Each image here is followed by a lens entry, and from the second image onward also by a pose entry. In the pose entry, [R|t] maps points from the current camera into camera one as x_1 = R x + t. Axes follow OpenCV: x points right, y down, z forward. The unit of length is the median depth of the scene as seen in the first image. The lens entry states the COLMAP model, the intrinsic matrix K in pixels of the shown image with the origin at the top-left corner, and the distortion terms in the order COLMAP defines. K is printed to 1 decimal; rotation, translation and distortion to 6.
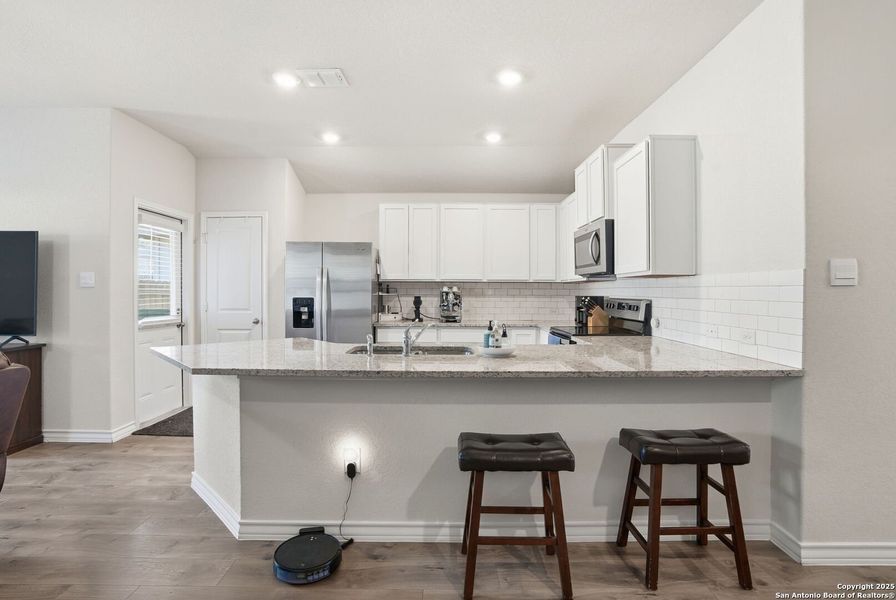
lens RADIAL K [[435.3, 0, 446.7], [0, 435.3, 295.1], [0, 0, 1]] dist [-0.039572, 0.000524]
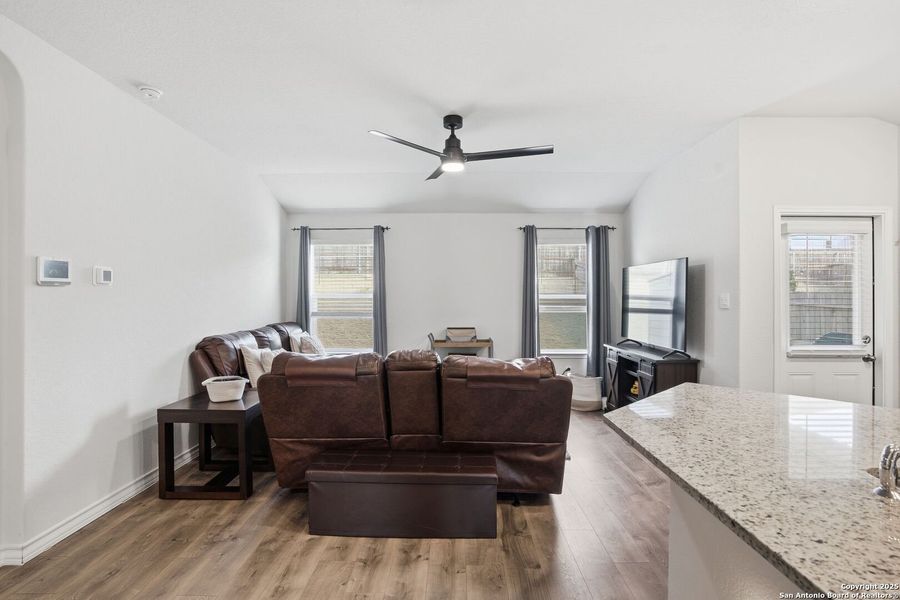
lens RADIAL K [[435.0, 0, 454.2], [0, 435.0, 295.3], [0, 0, 1]] dist [-0.073599, 0.037006]
pose [[-0.044805, -0.010651, -0.998939, 0.150950], [-0.005554, 0.999930, -0.010412, -0.032174], [0.998980, 0.005081, -0.044861, 0.365866]]
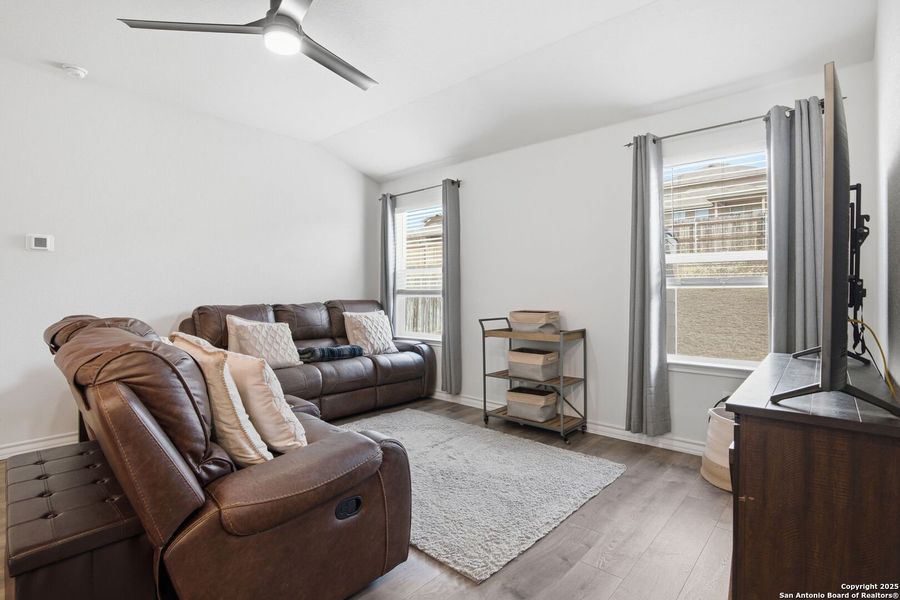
lens RADIAL K [[435.0, 0, 454.2], [0, 435.0, 295.3], [0, 0, 1]] dist [-0.073599, 0.037006]
pose [[-0.685800, 0.001188, -0.727789, -0.475704], [-0.004967, 0.999968, 0.006312, 0.021038], [0.727773, 0.007944, -0.685772, 0.855024]]
